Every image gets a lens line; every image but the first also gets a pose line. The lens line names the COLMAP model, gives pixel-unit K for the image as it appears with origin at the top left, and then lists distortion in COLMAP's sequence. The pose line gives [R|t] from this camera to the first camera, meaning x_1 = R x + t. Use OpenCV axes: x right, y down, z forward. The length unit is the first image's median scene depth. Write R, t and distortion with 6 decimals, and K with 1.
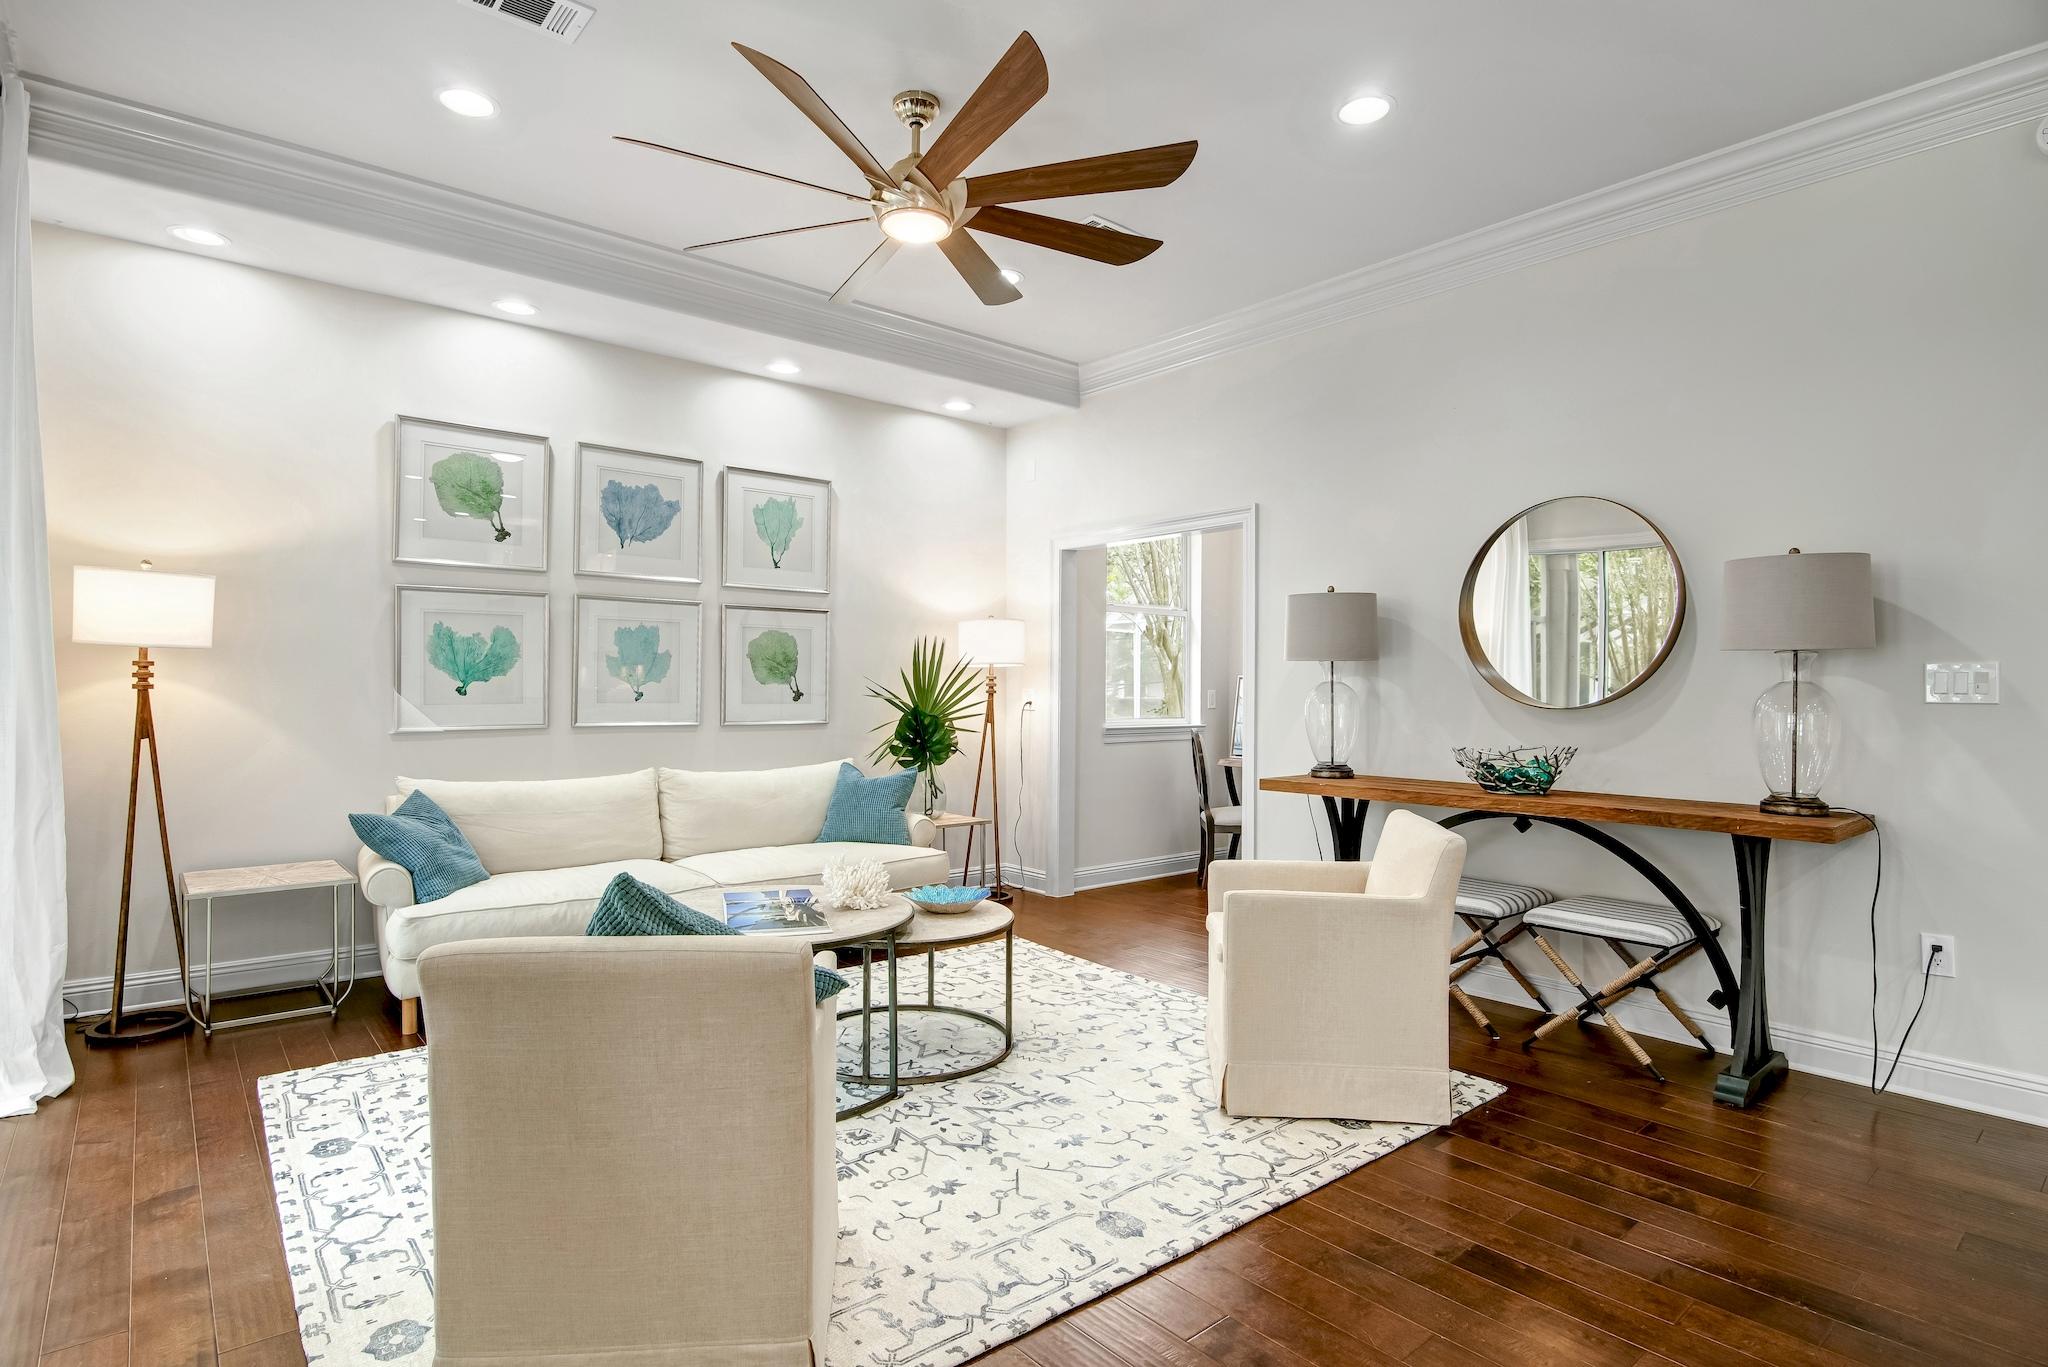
lens RADIAL K [[1039.0, 0, 1014.5], [0, 1039.0, 689.9], [0, 0, 1]] dist [-0.029461, 0.003774]
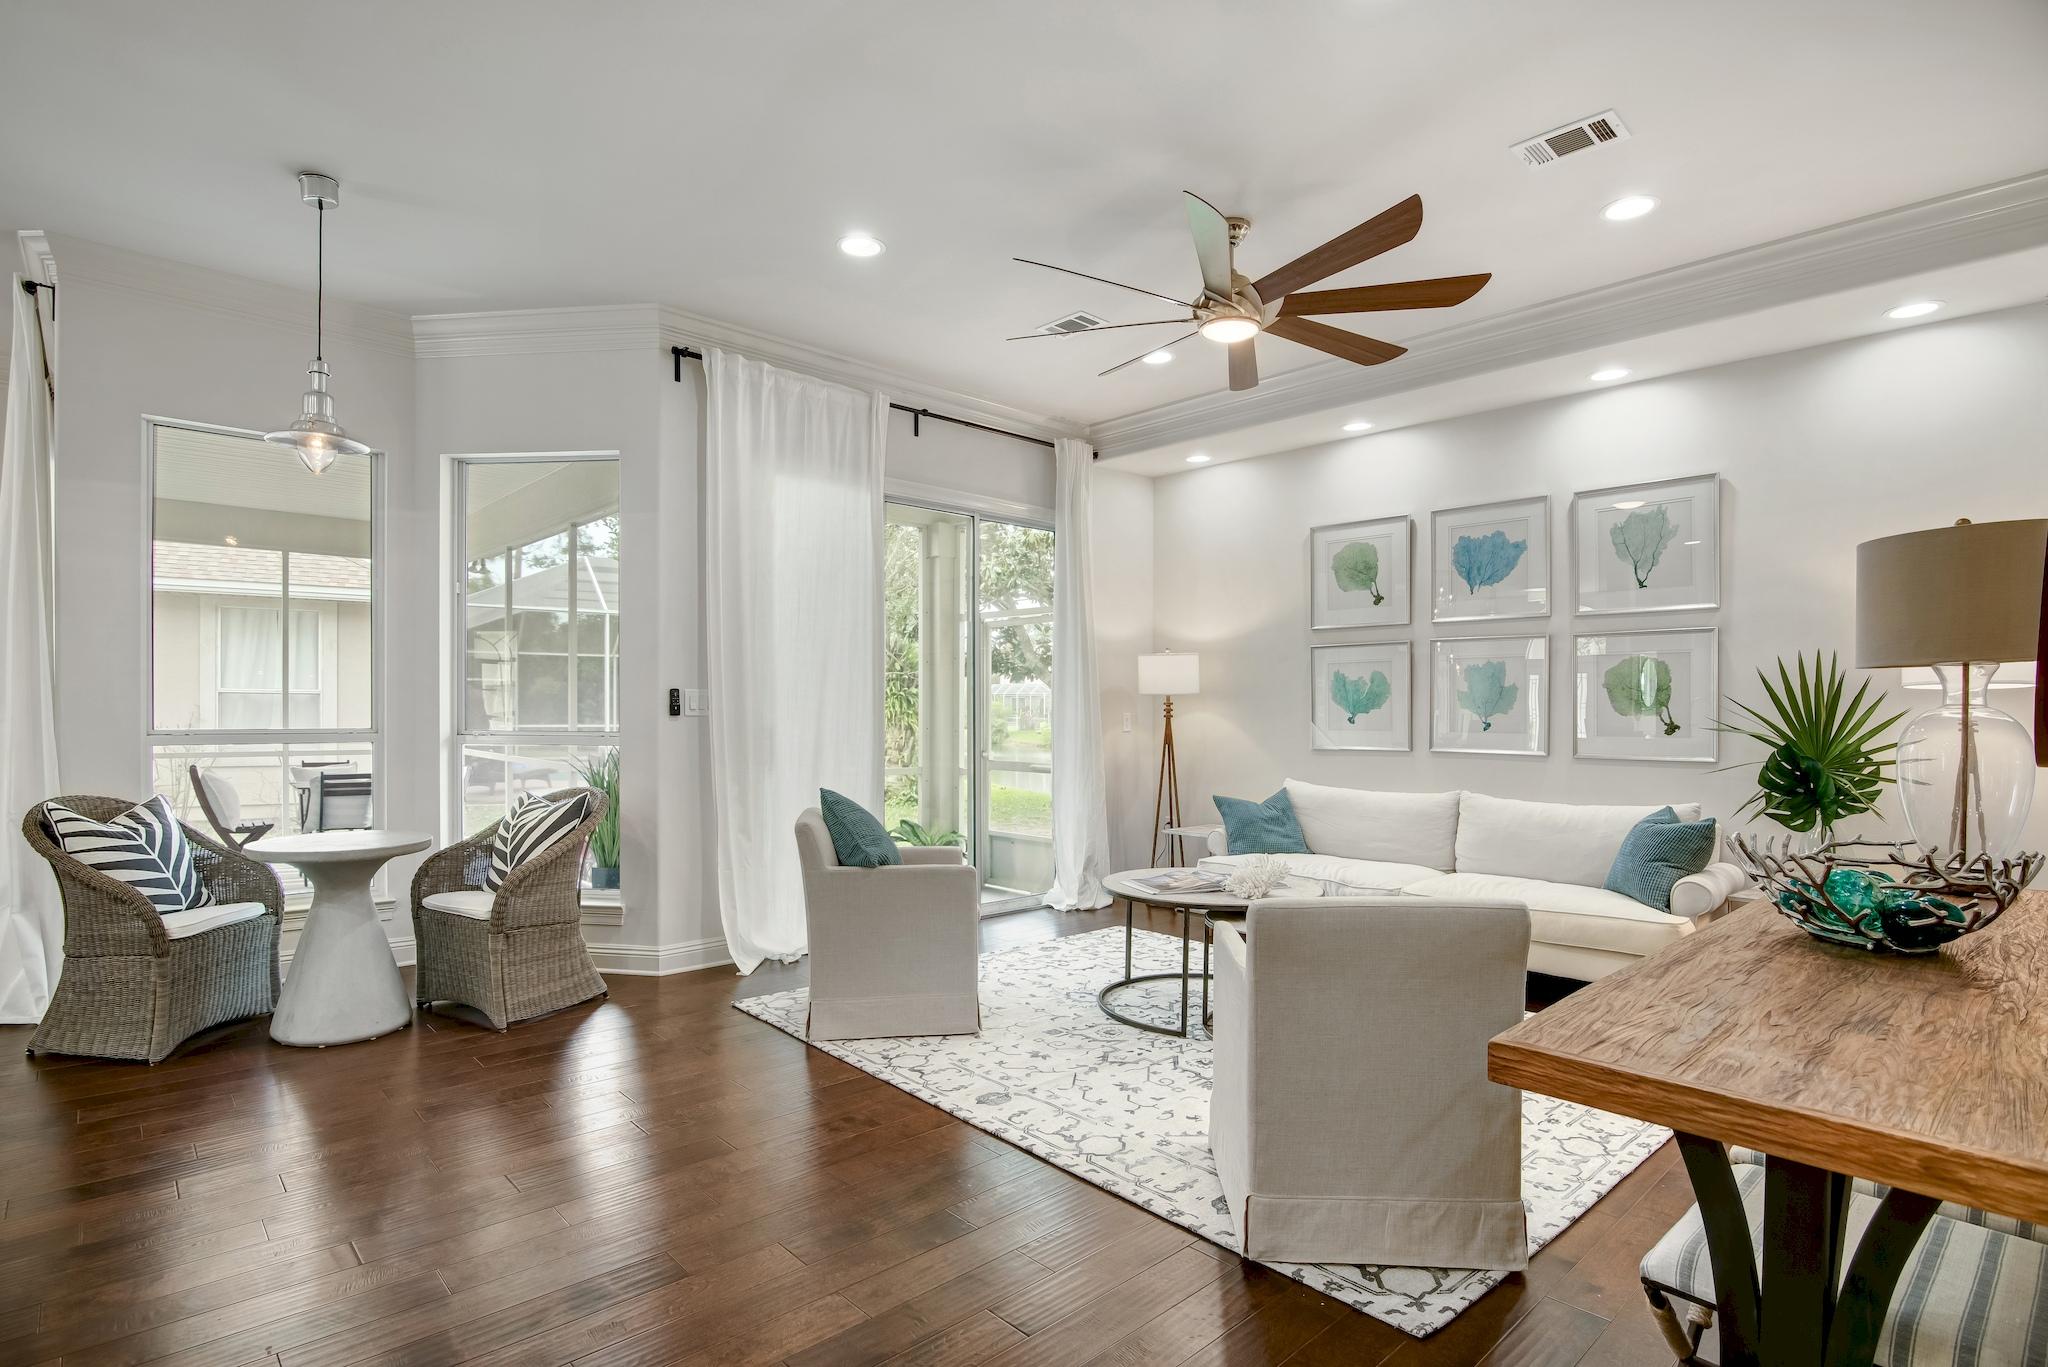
lens RADIAL K [[1039.0, 0, 994.7], [0, 1039.0, 672.2], [0, 0, 1]] dist [-0.029461, 0.003774]
pose [[0.027975, -0.045427, -0.998576, 0.791126], [-0.012838, 0.998868, -0.045800, 0.005855], [0.999526, 0.014101, 0.027361, 0.498854]]
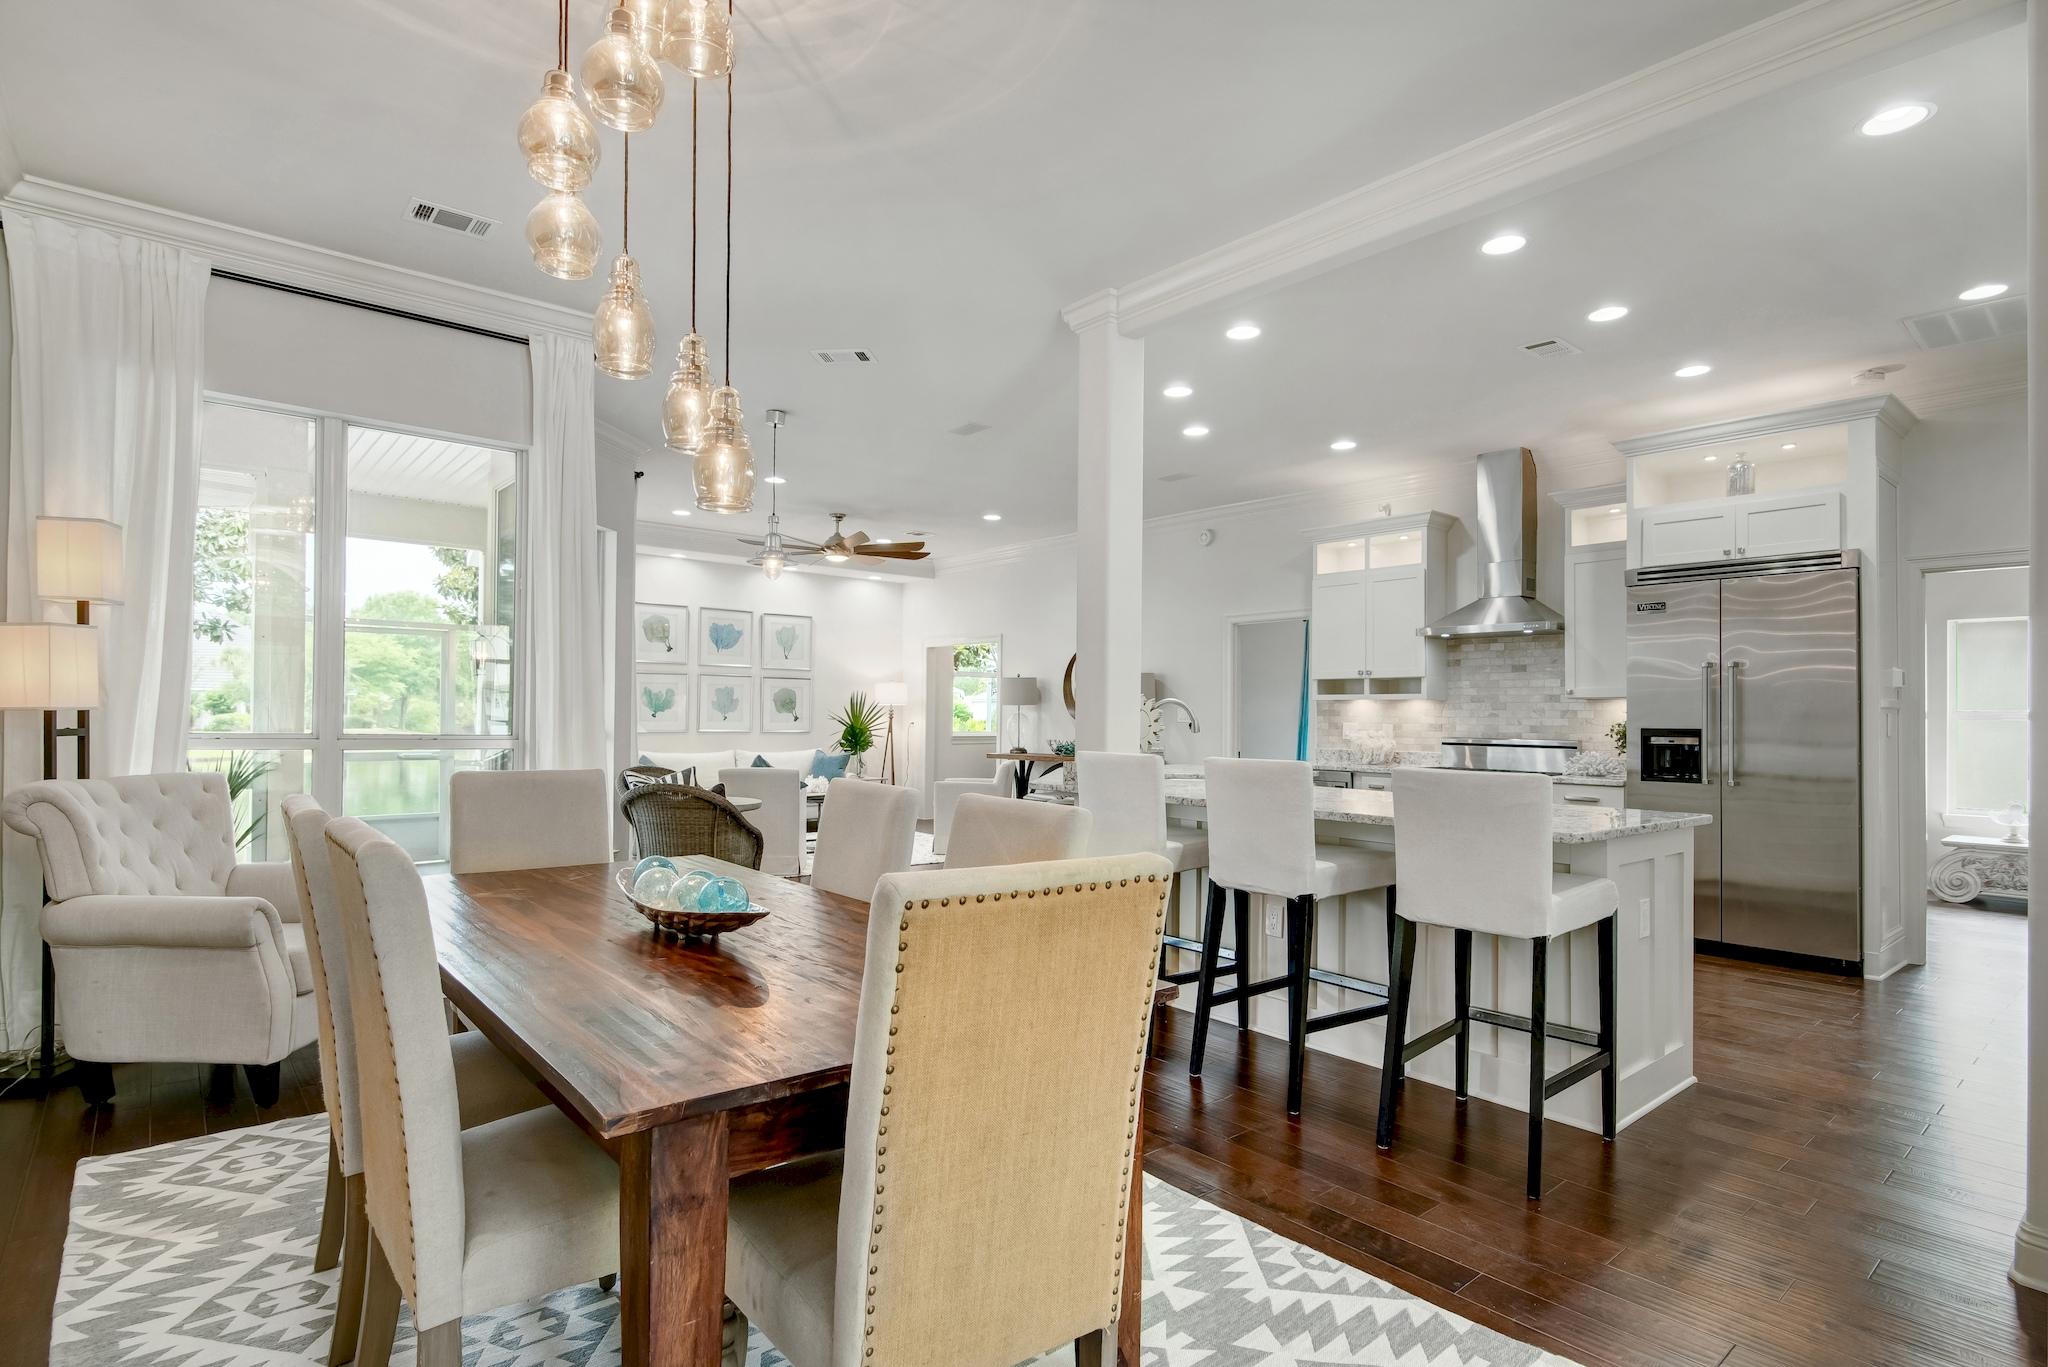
lens RADIAL K [[1039.0, 0, 1004.4], [0, 1039.0, 699.3], [0, 0, 1]] dist [-0.029461, 0.003774]
pose [[0.999885, 0.004010, -0.014646, 0.304145], [-0.004270, 0.999833, -0.017766, 0.002284], [0.014572, 0.017827, 0.999735, -1.368602]]
